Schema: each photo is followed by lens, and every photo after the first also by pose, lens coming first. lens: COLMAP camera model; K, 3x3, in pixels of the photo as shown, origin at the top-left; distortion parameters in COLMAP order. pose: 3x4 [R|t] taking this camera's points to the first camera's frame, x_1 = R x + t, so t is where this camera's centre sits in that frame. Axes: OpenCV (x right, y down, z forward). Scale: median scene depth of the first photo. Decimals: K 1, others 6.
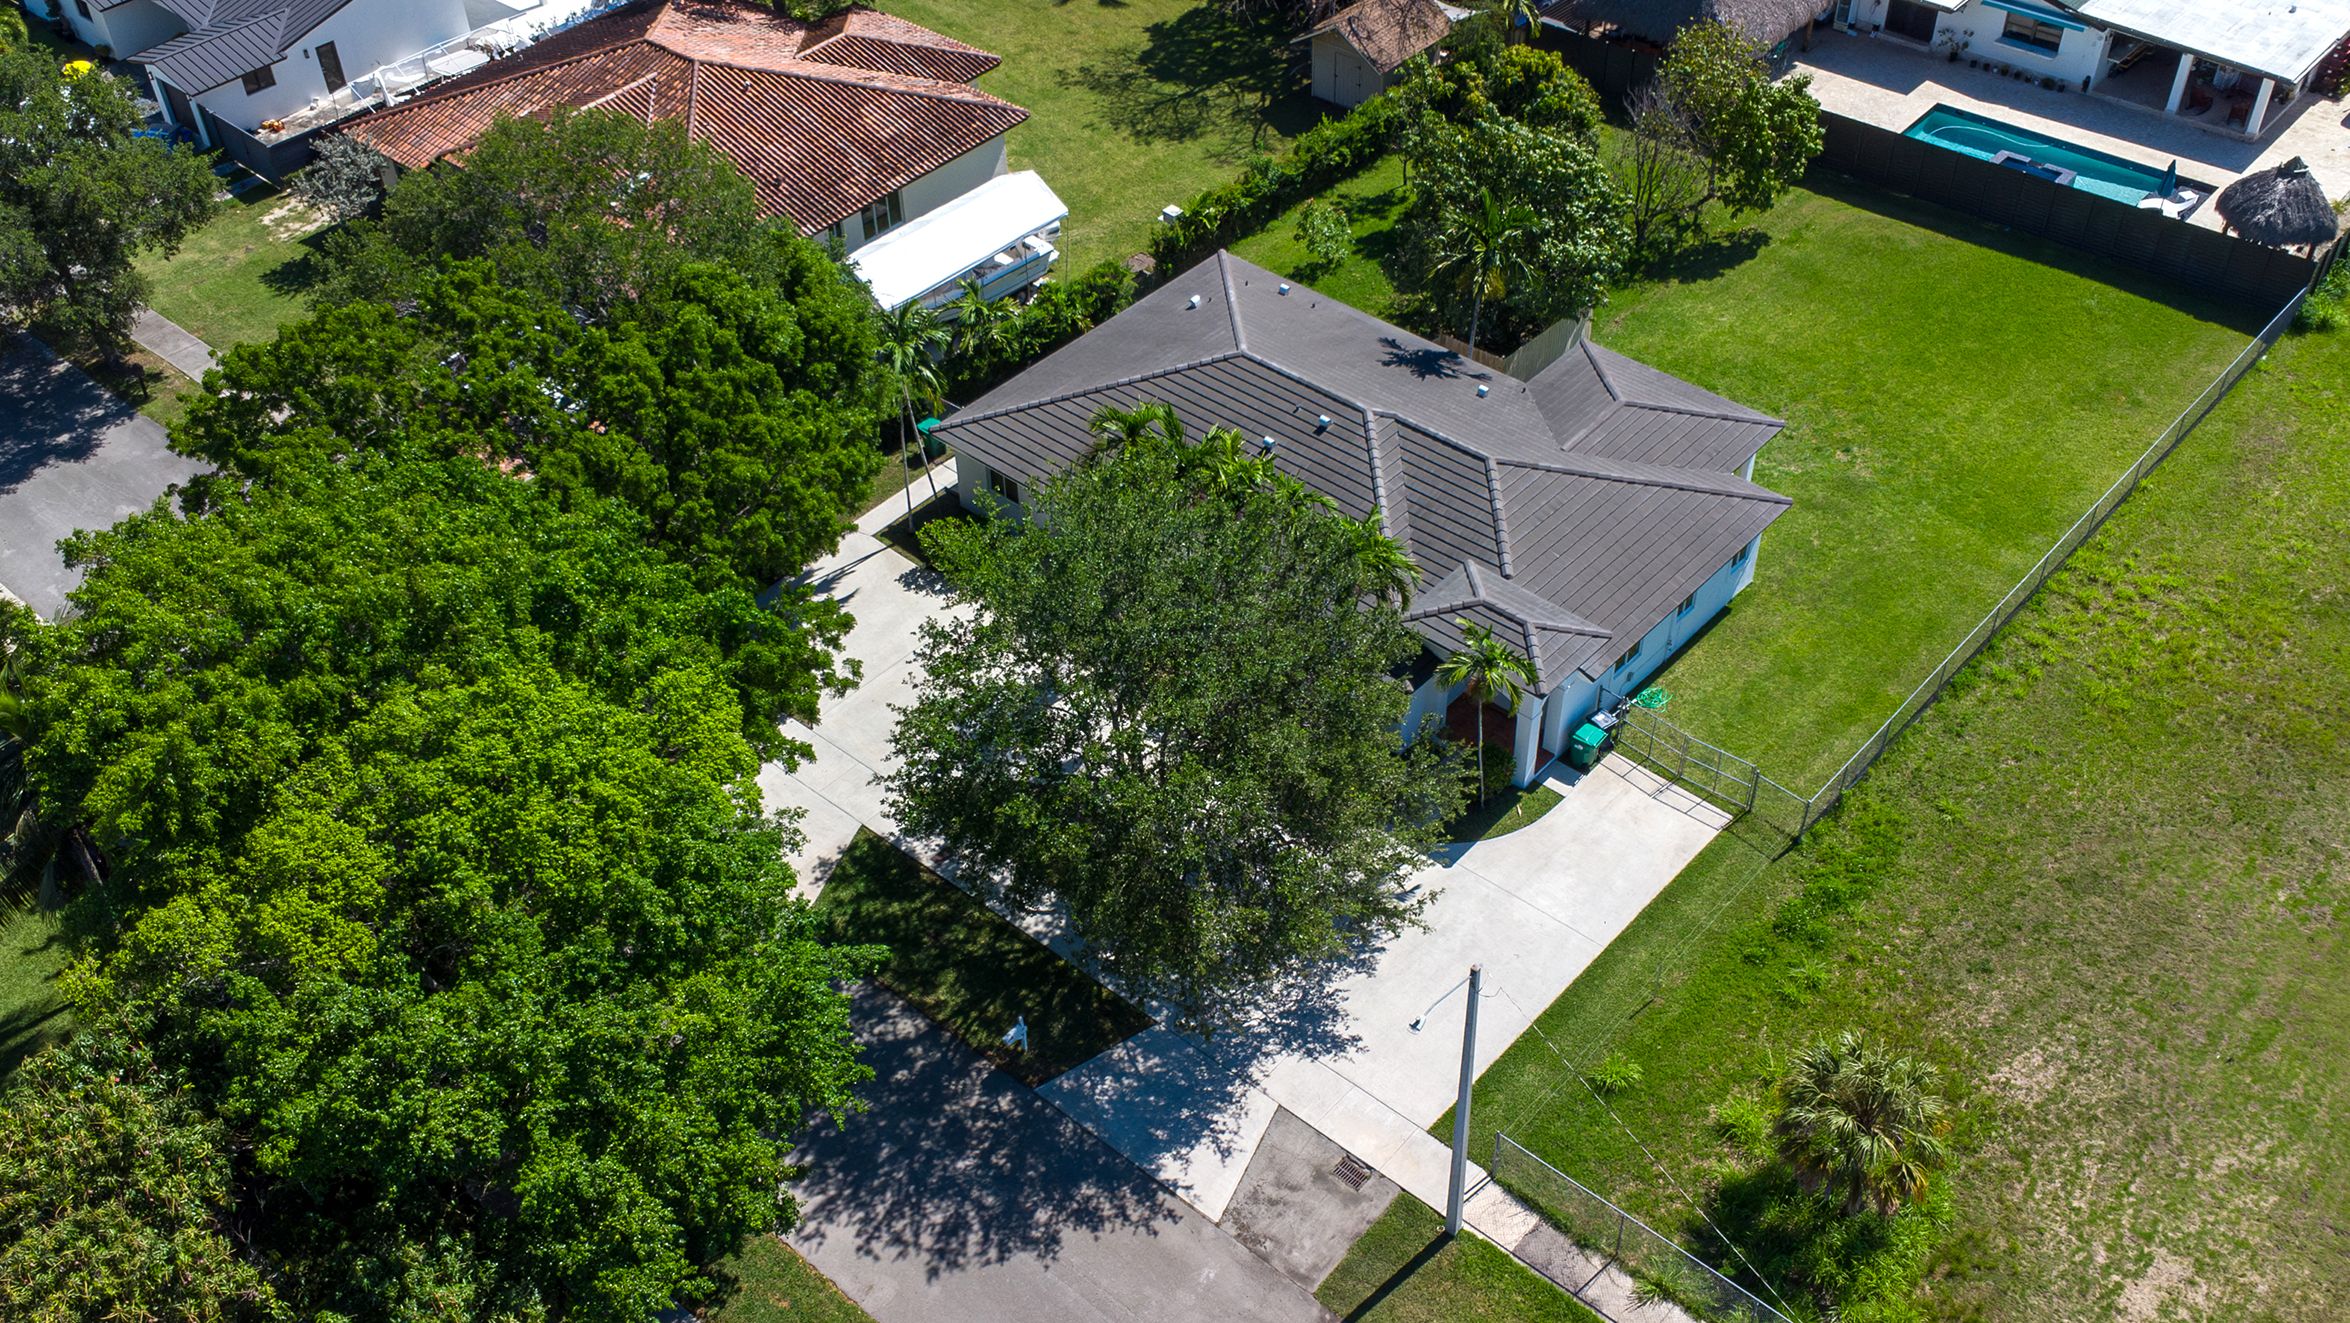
lens RADIAL K [[2070.0, 0, 1157.8], [0, 2070.0, 649.4], [0, 0, 1]] dist [0.011566, -0.003458]
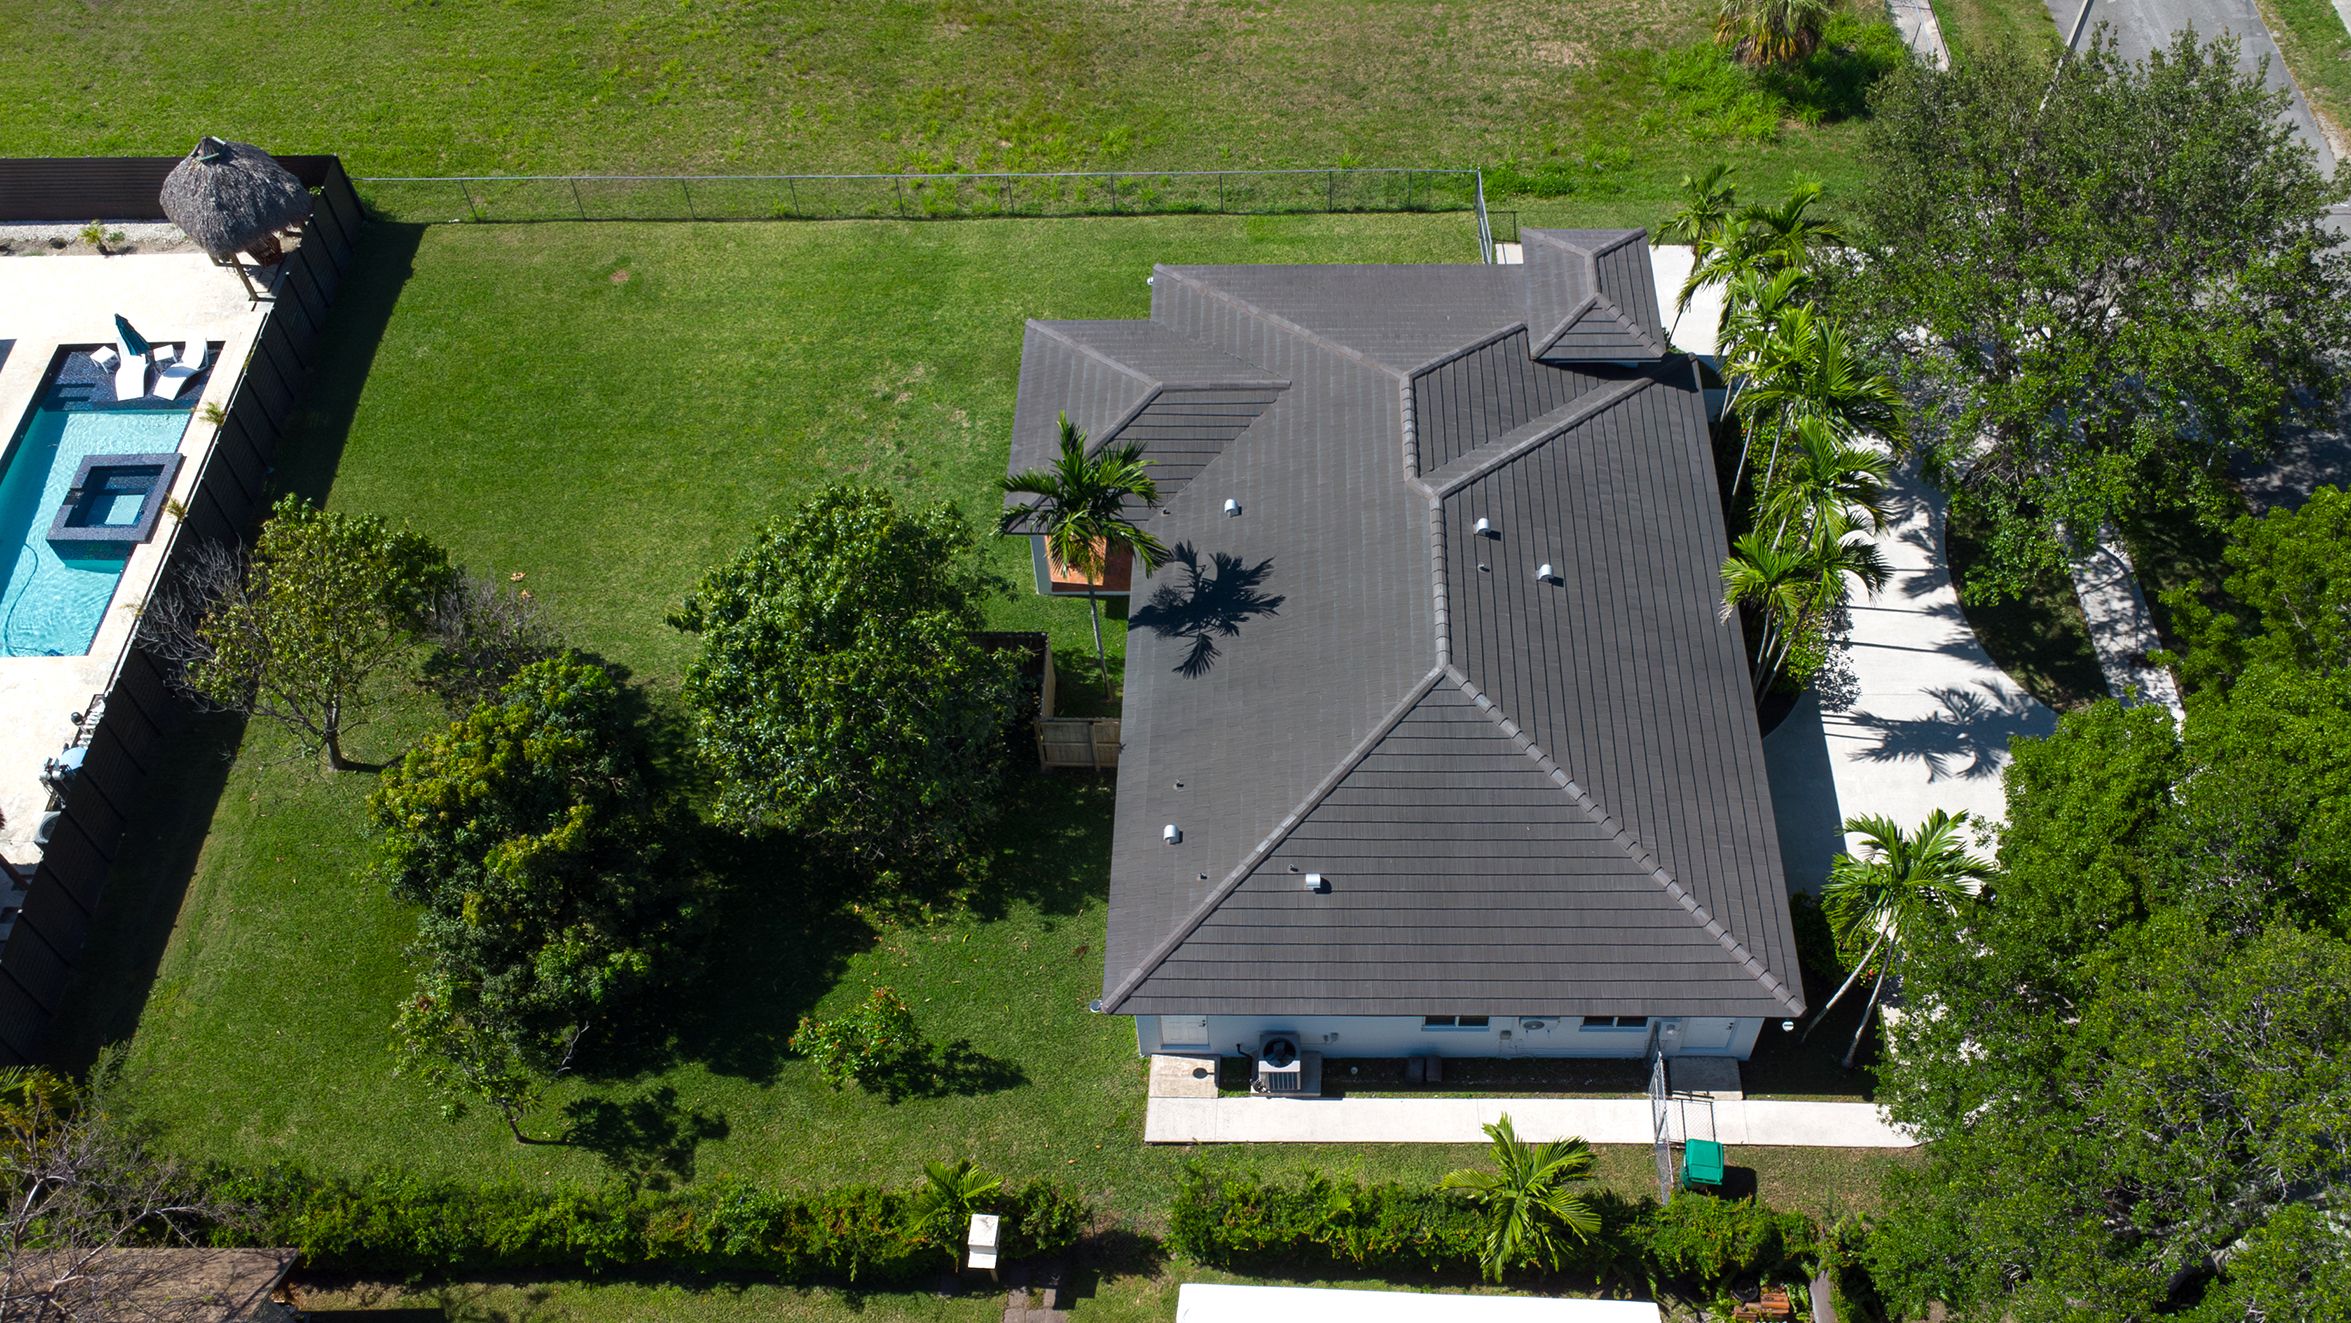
lens RADIAL K [[2070.9, 0, 1198.4], [0, 2070.9, 660.3], [0, 0, 1]] dist [0.011566, -0.003458]
pose [[-0.651698, -0.563683, 0.507495, -0.293467], [0.543090, 0.120288, 0.831014, -0.883722], [-0.529474, 0.817186, 0.227739, 1.024241]]
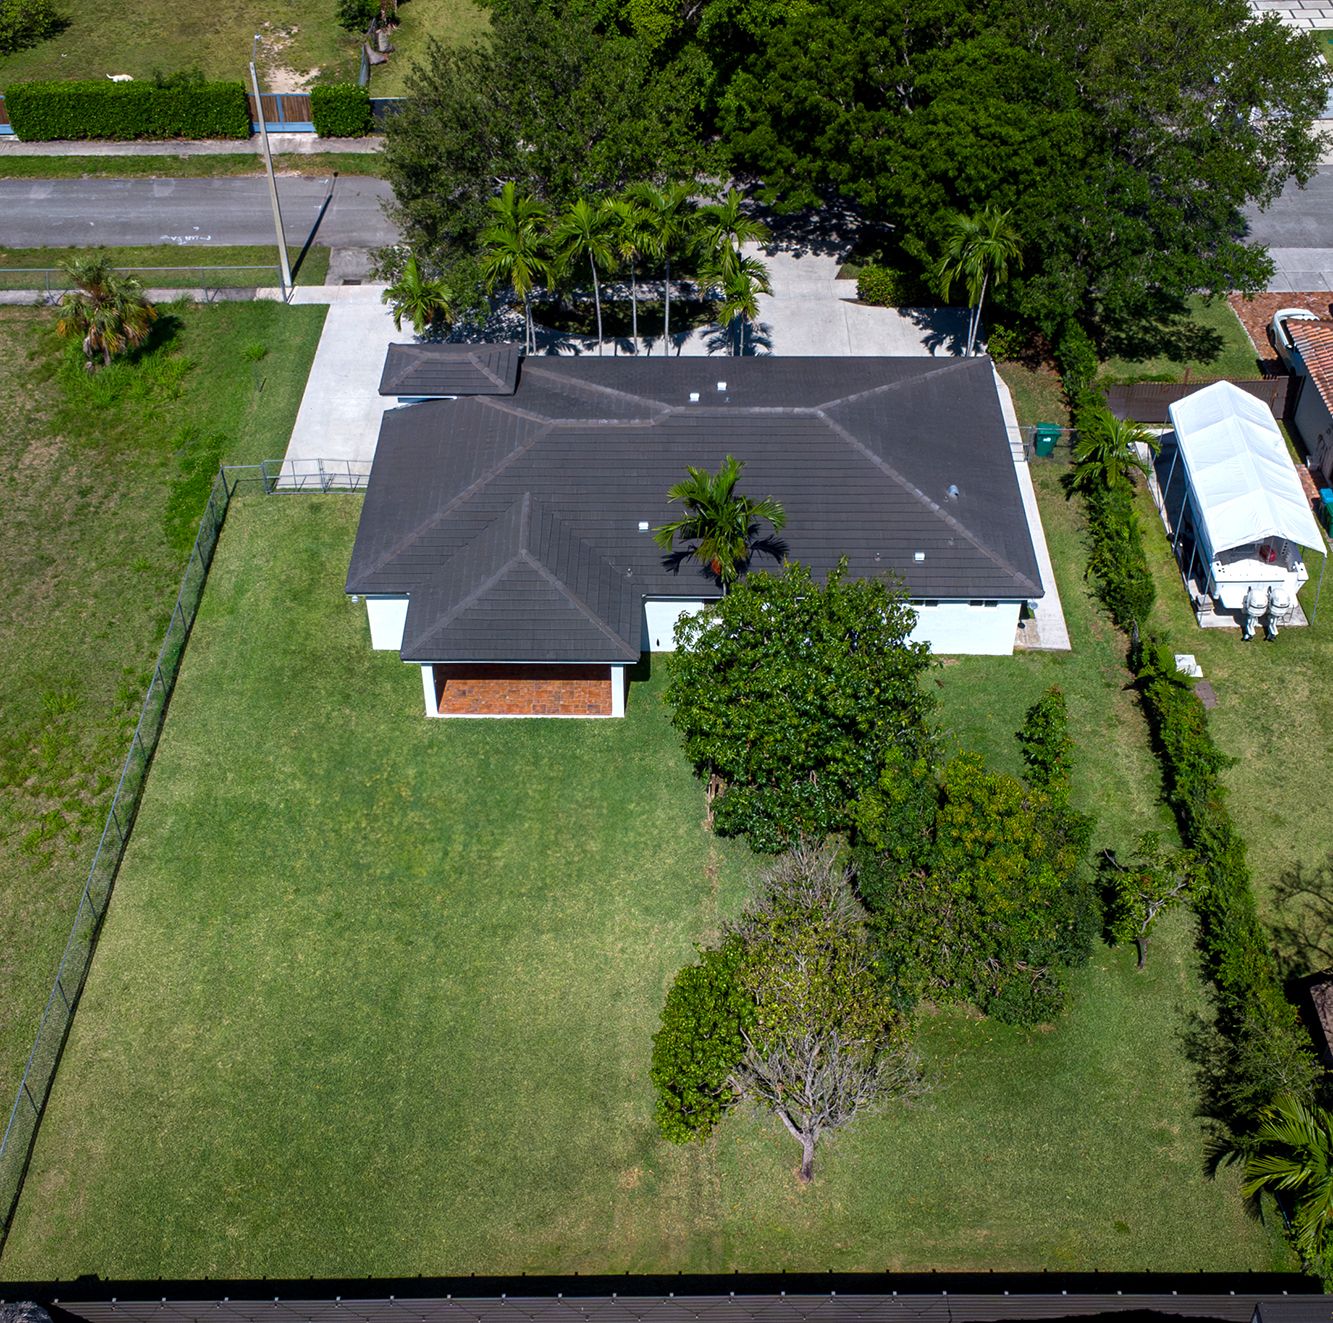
lens RADIAL K [[1917.9, 0, 661.8], [0, 1917.9, 661.4], [0, 0, 1]] dist [0.000291, 0.000000]
pose [[-0.742060, 0.468578, -0.479356, 0.760469], [-0.424137, 0.225553, 0.877060, -1.131966], [0.519091, 0.854143, 0.031367, 1.204294]]
